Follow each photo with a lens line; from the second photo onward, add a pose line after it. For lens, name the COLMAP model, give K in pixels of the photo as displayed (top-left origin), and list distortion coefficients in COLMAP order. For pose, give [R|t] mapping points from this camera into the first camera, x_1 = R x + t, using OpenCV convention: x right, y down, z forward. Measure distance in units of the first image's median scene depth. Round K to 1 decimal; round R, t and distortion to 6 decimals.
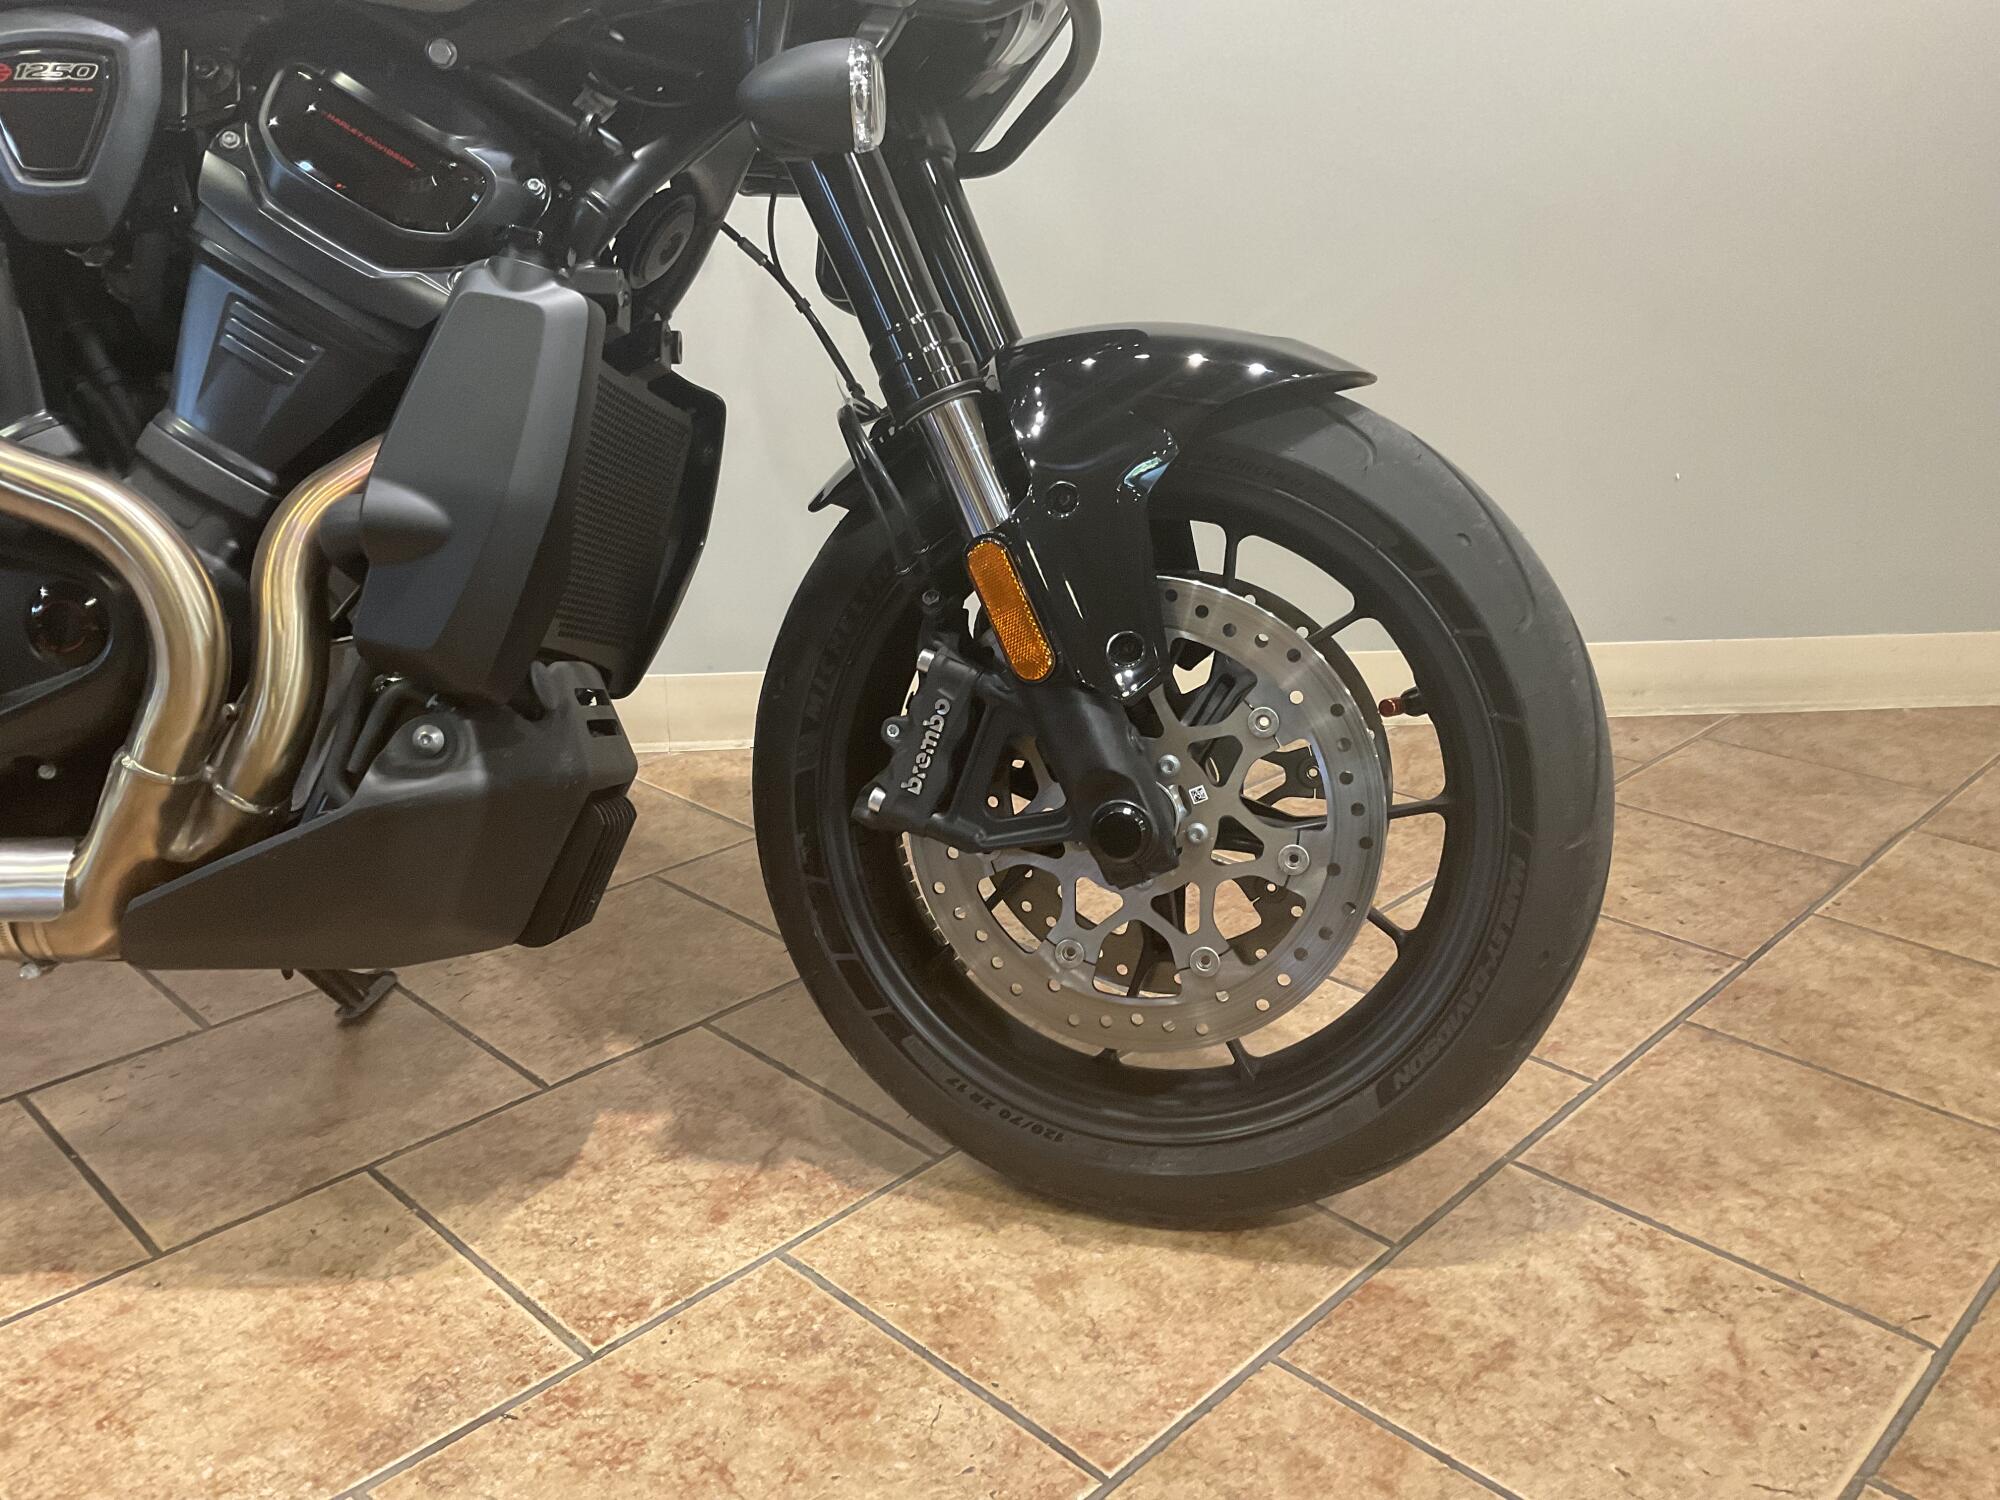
lens RADIAL K [[1644.3, 0, 991.7], [0, 1644.3, 750.8], [0, 0, 1]] dist [0.078976, -0.145521]
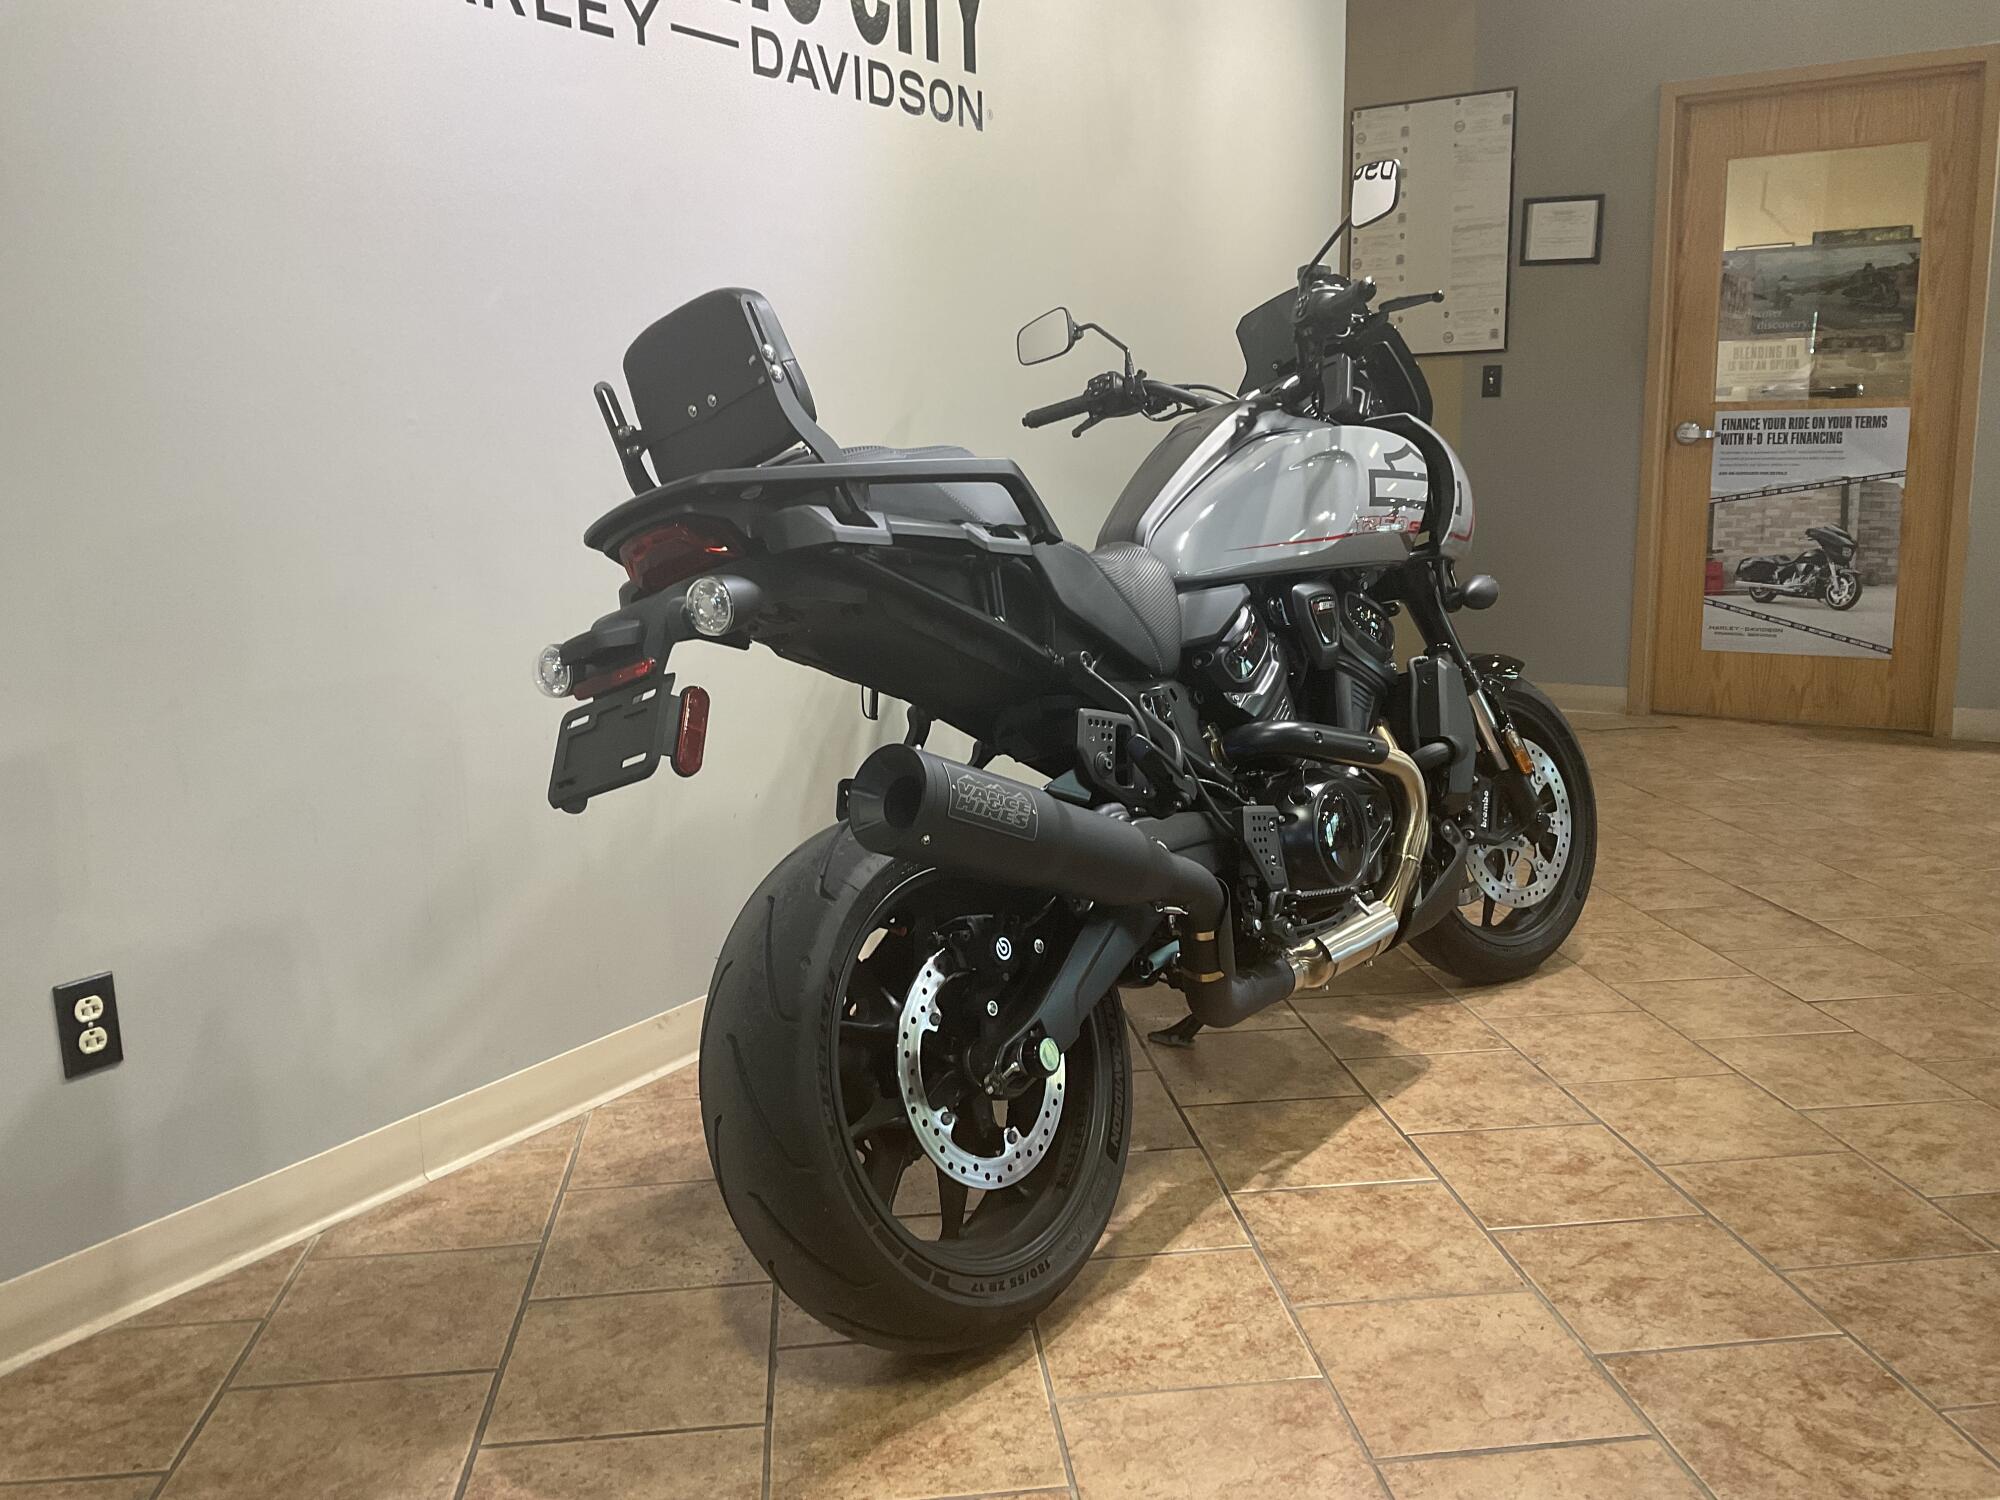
lens RADIAL K [[1644.3, 0, 991.7], [0, 1644.3, 750.8], [0, 0, 1]] dist [0.078976, -0.145521]
pose [[0.630425, -0.149717, 0.761676, -2.596965], [0.275767, 0.960414, -0.039466, -0.209617], [-0.725615, 0.234925, 0.646756, -0.208360]]
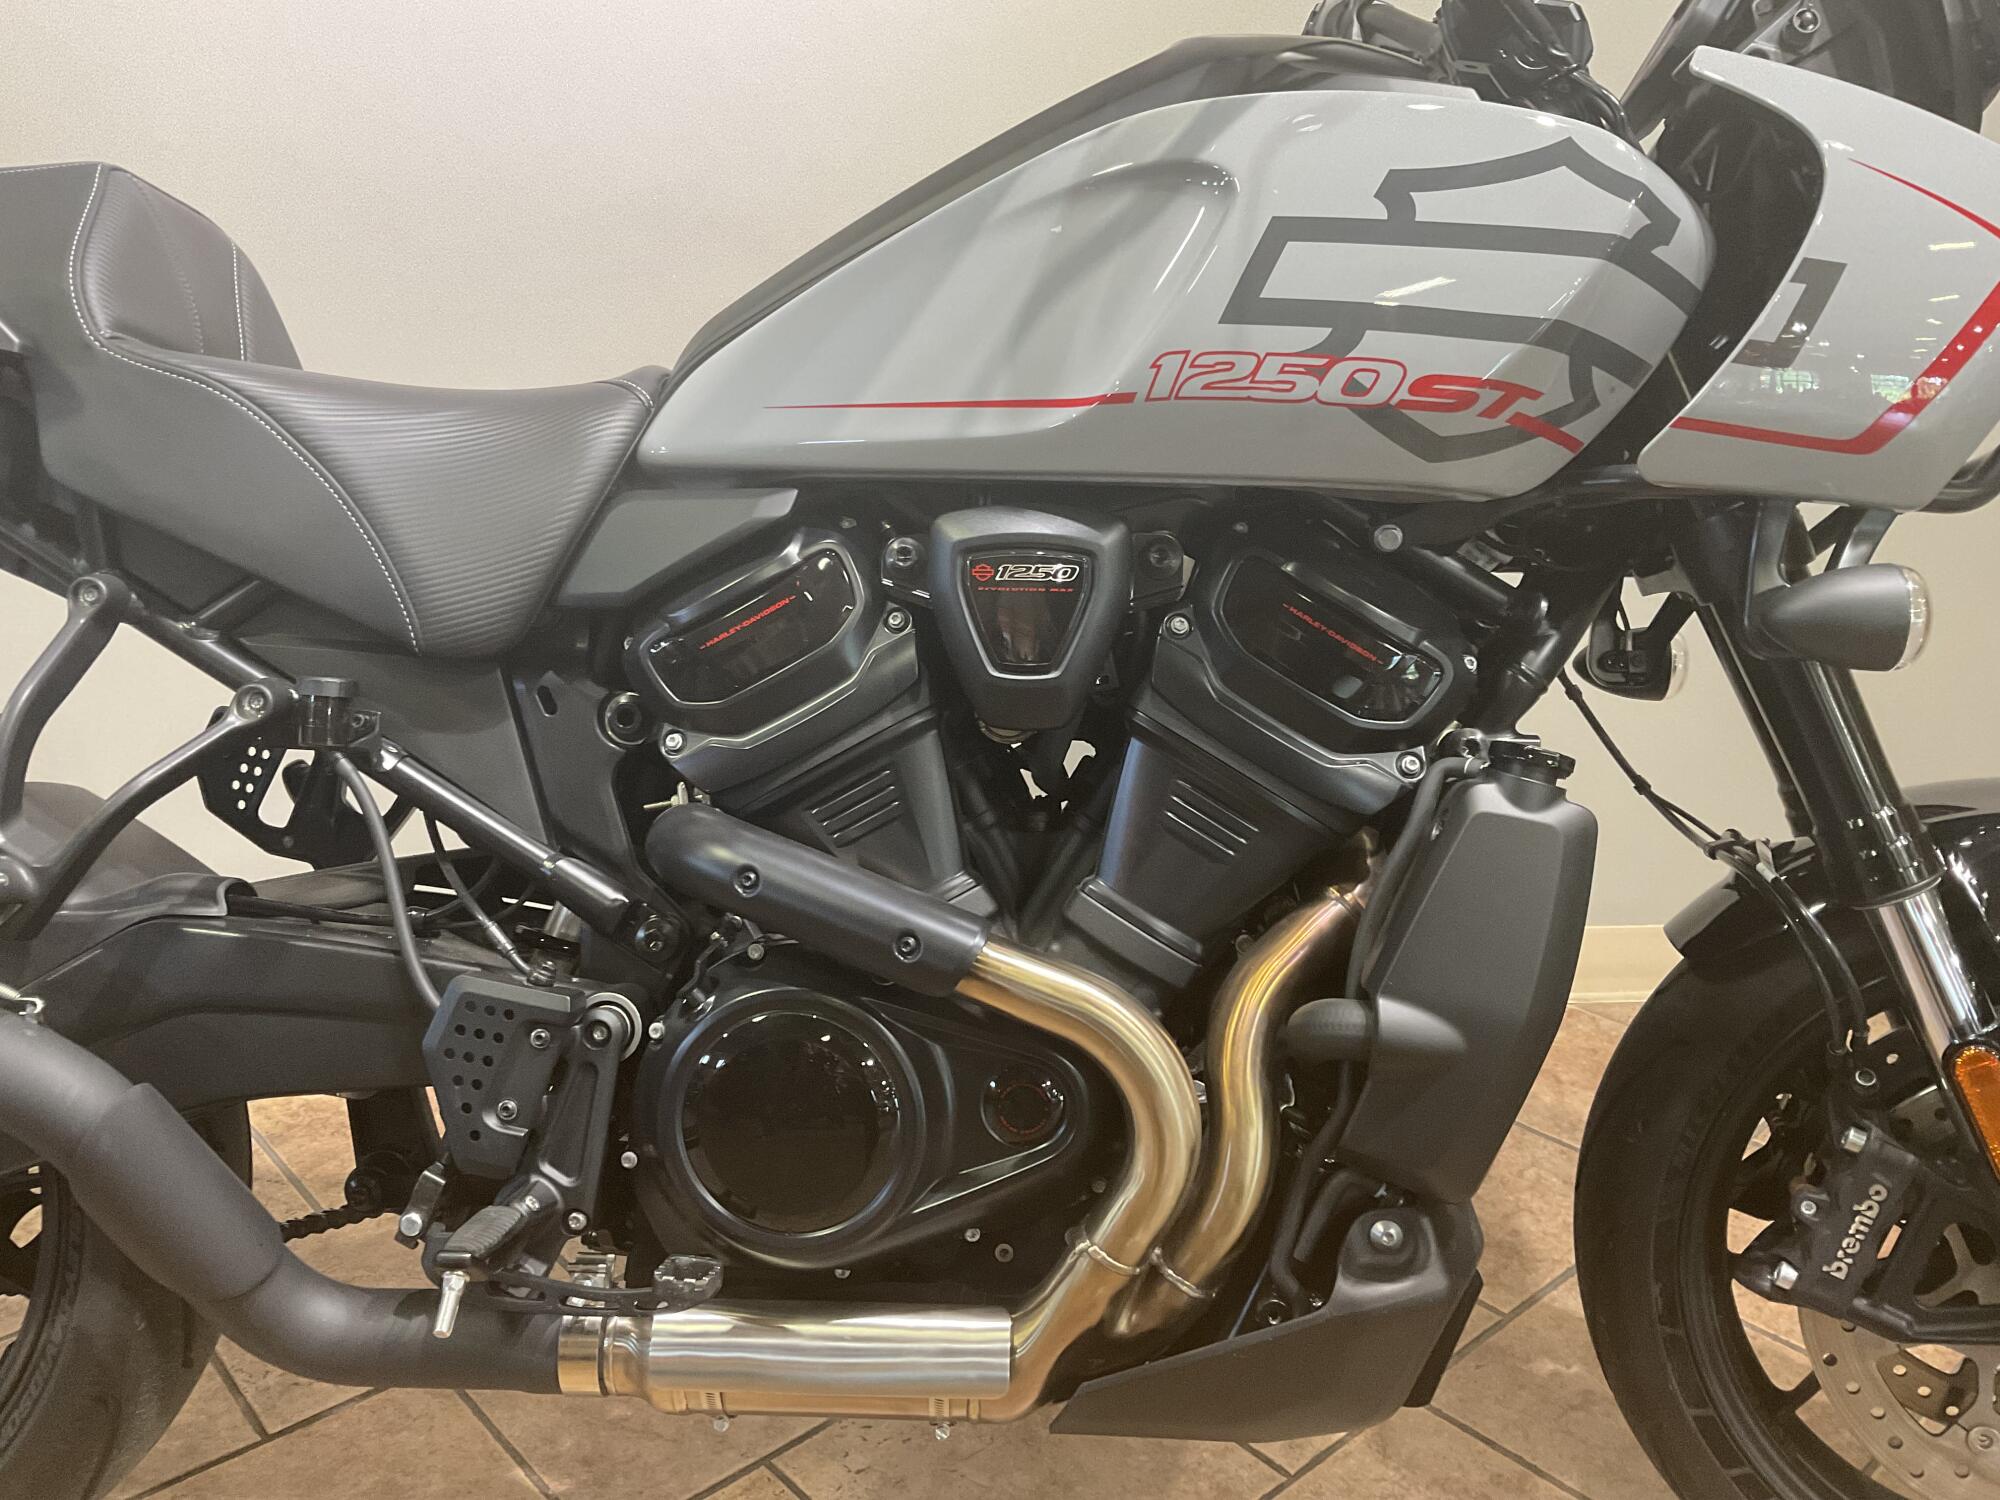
lens RADIAL K [[1644.3, 0, 991.7], [0, 1644.3, 750.8], [0, 0, 1]] dist [0.078976, -0.145521]
pose [[0.996384, 0.011494, -0.084178, -0.452924], [-0.013959, 0.999489, -0.028750, -0.242207], [0.083804, 0.029821, 0.996036, -0.010841]]
